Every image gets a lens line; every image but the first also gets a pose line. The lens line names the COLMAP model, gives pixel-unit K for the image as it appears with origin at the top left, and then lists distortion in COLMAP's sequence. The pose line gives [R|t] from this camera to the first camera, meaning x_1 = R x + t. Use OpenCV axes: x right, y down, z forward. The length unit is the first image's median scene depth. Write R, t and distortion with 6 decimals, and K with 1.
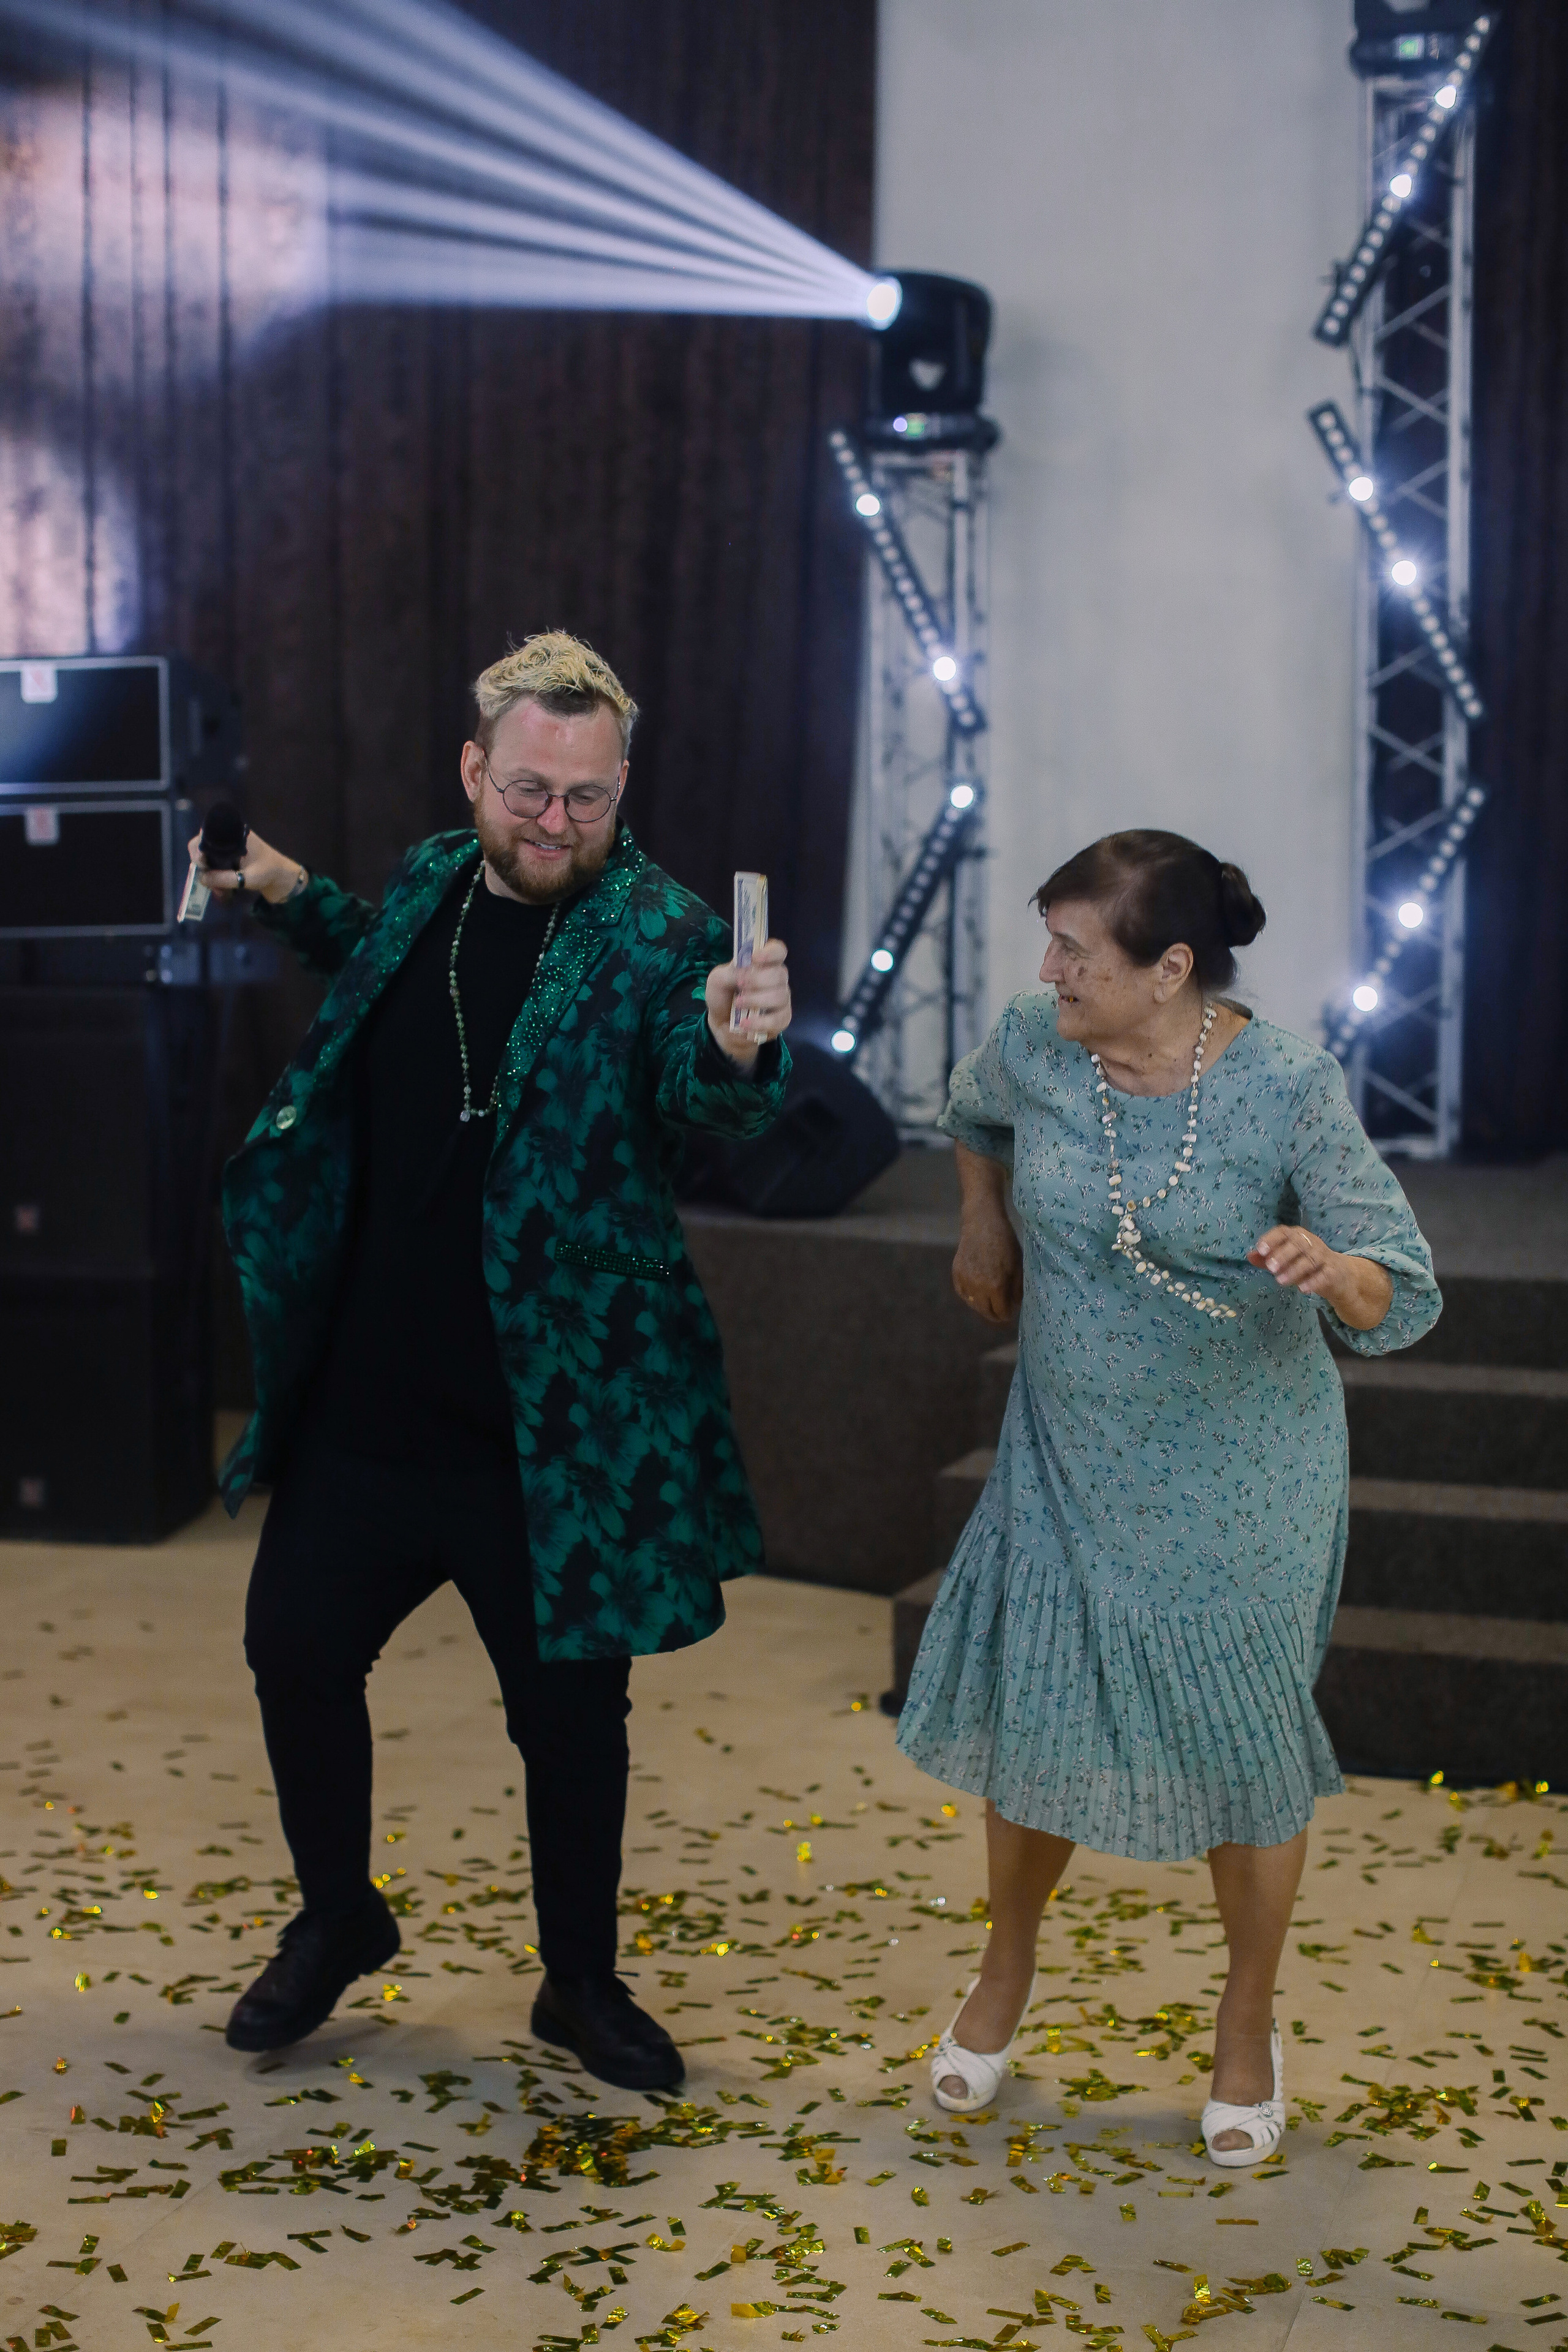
lens RADIAL K [[3385.6, 0, 782.4], [0, 3385.6, 1222.9], [0, 0, 1]] dist [-0.112412, 0.000000]
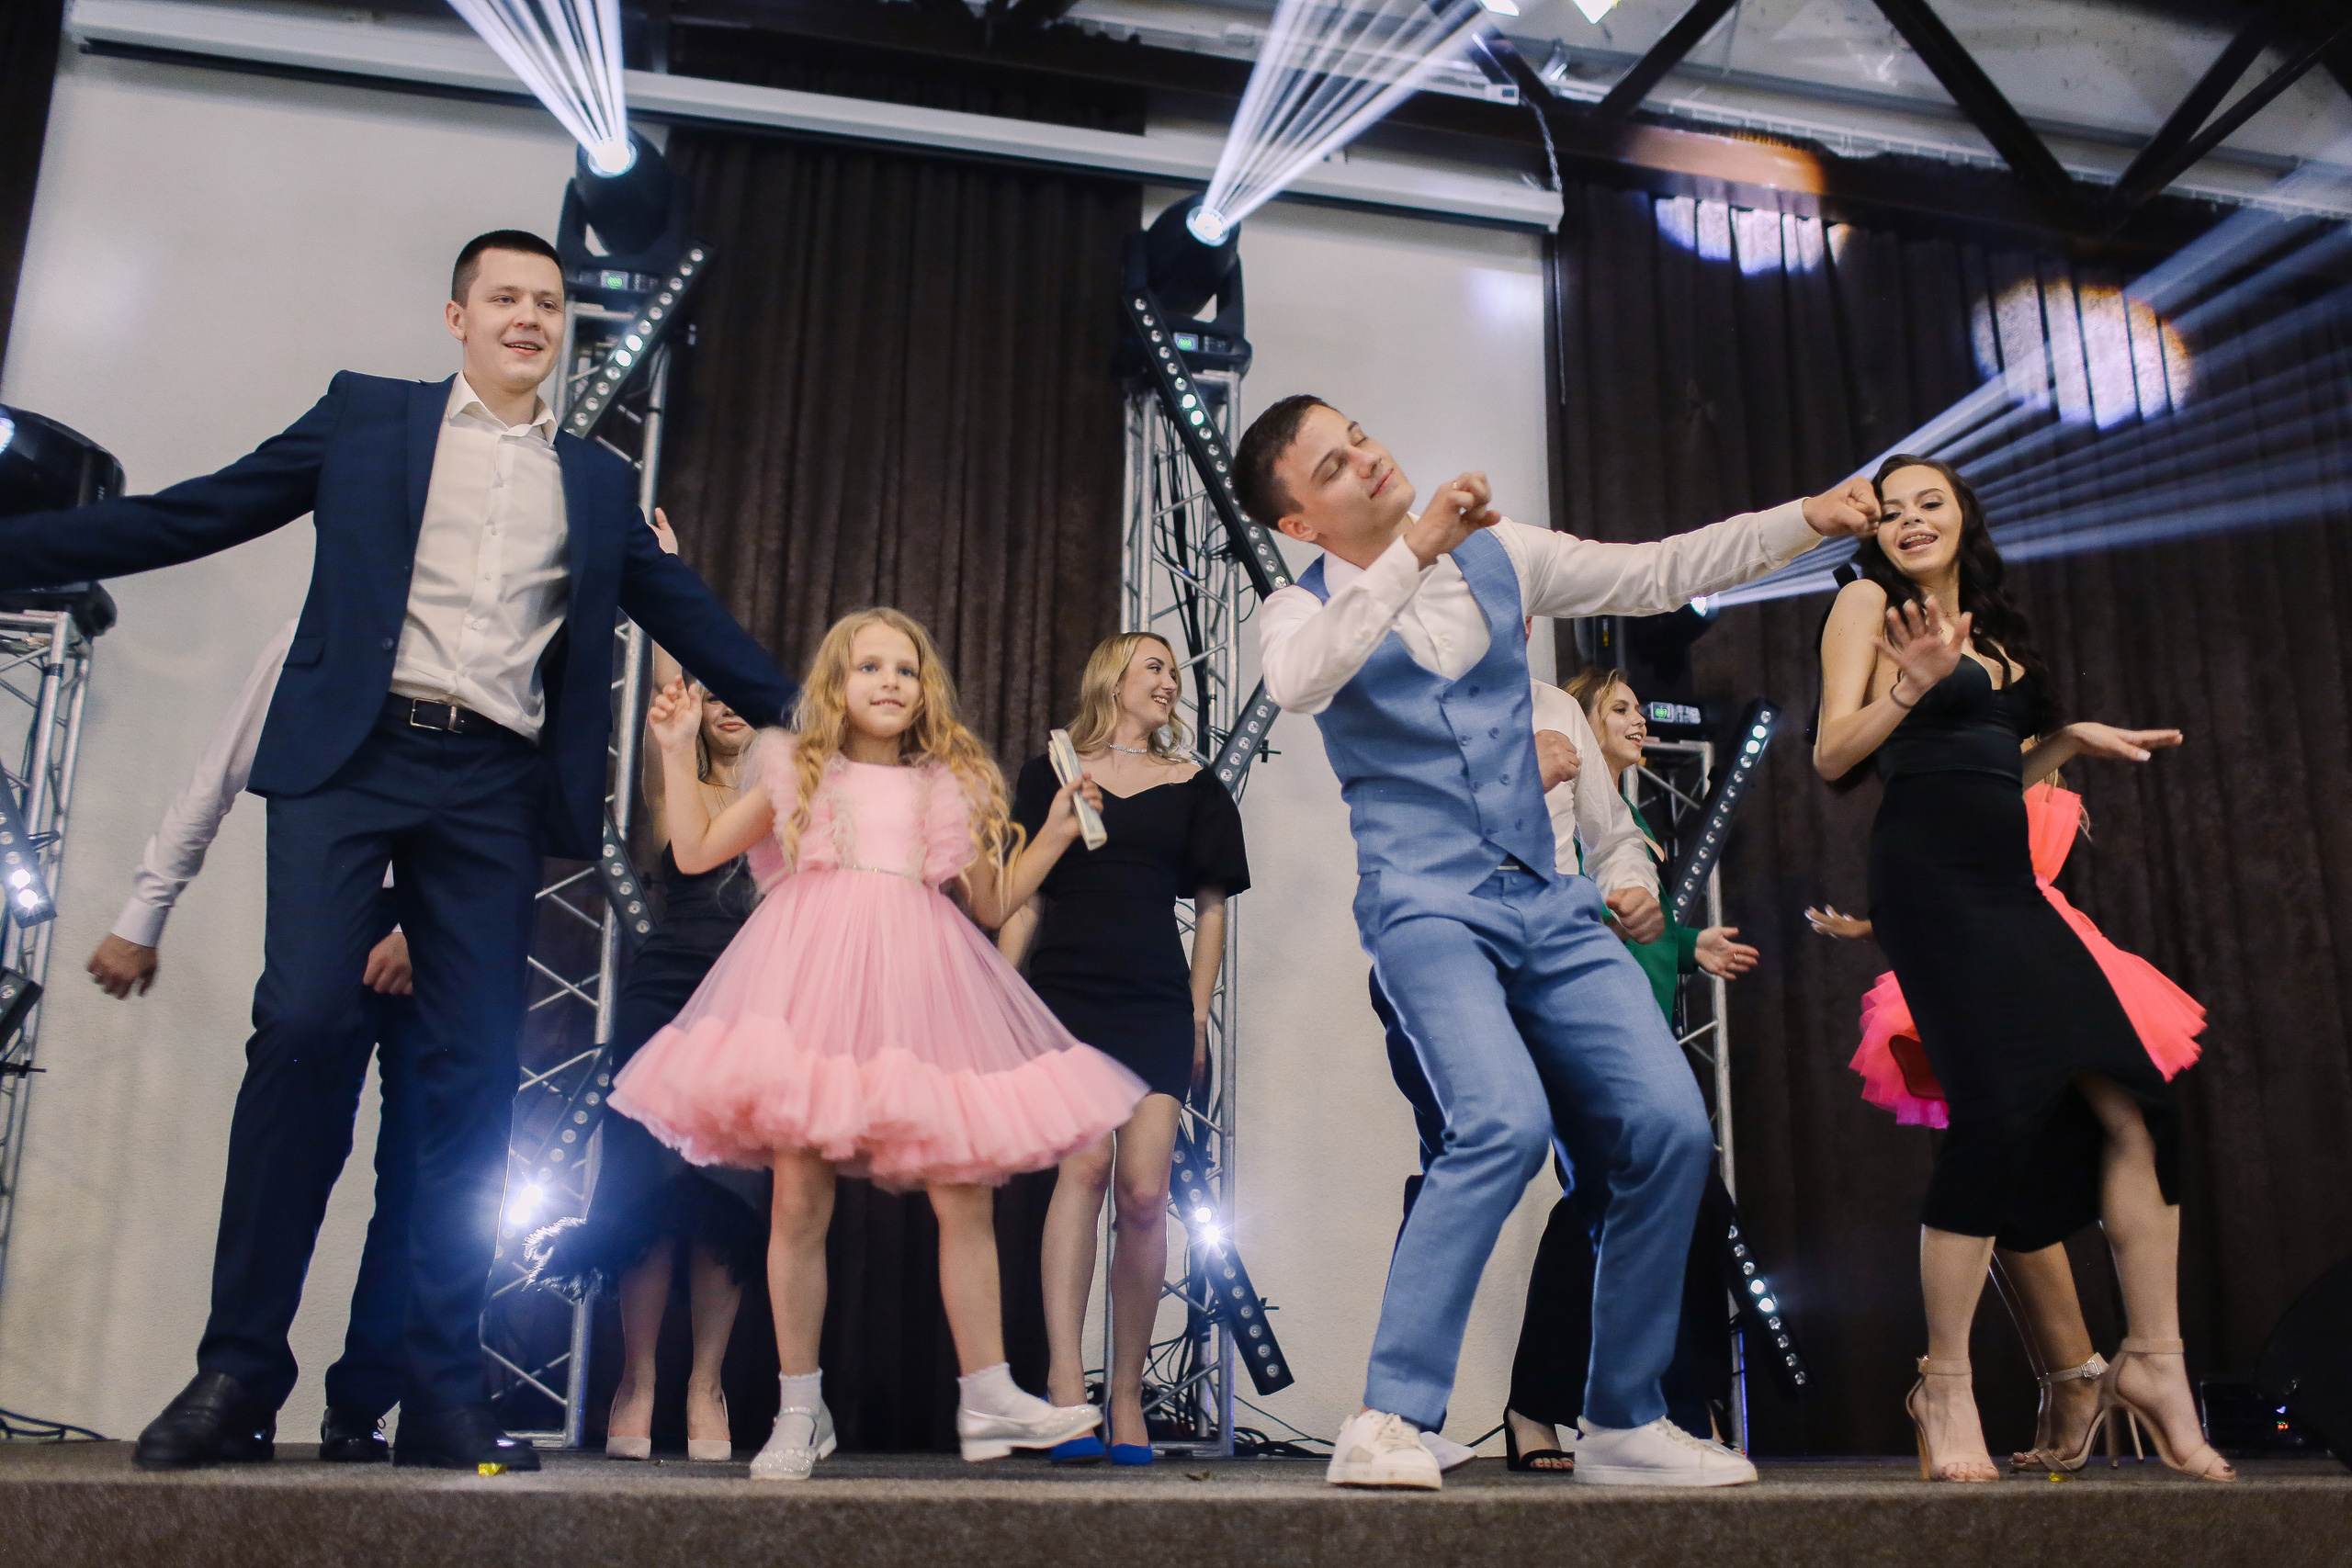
lens RADIAL K [[2260.3, 0, 1183.4], [0, 2260.3, 771.6], [0, 0, 1]] dist [-0.063381, 0.000000]
pose [[0.866506, 0.140260, 0.479055, 0.036107], [0.042756, 0.935329, -0.351187, 0.025777], [-0.497332, 0.324788, 0.804471, 0.428724]]
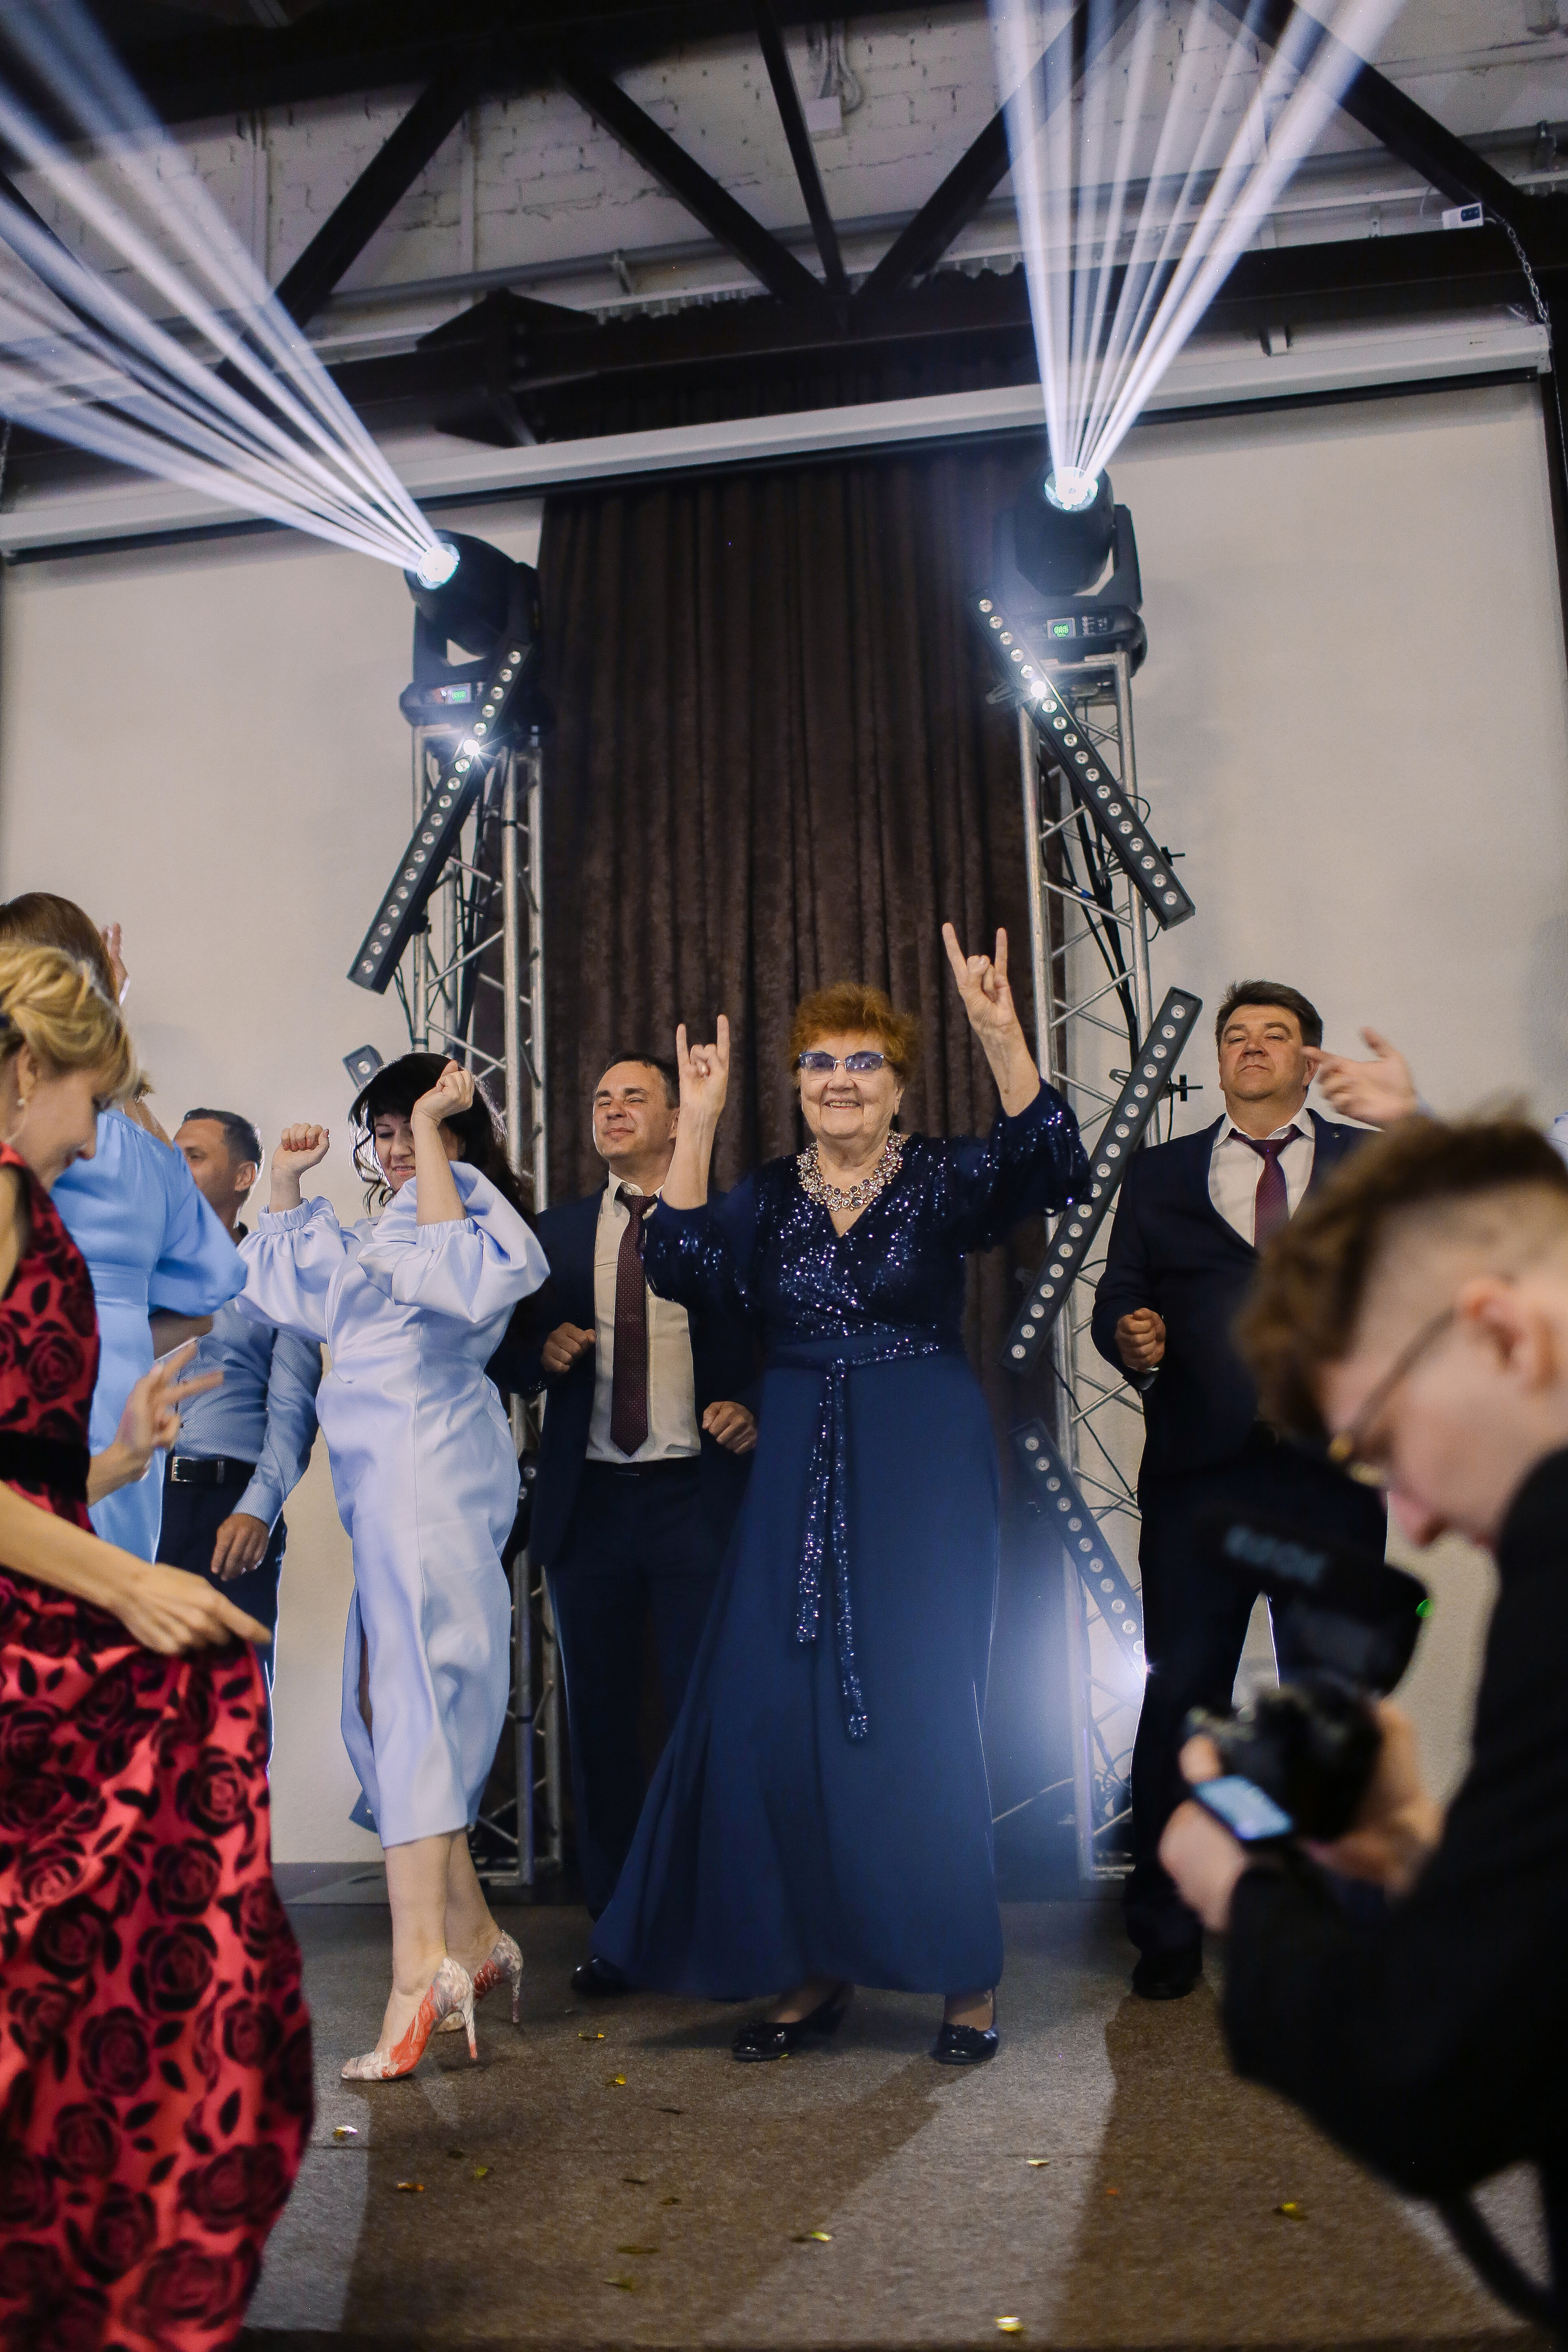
lens RADIAL K [[2260.5, 0, 763.2], [0, 2260.5, 1167.8], [0, 0, 1]] dist [-0.063381, 0.000000]
pose [[0.993598, -0.021305, 0.110947, 0.202314], [0.050524, 0.962175, -0.267708, -0.040895], [-0.101046, 0.271599, 0.957091, 0.403558]]
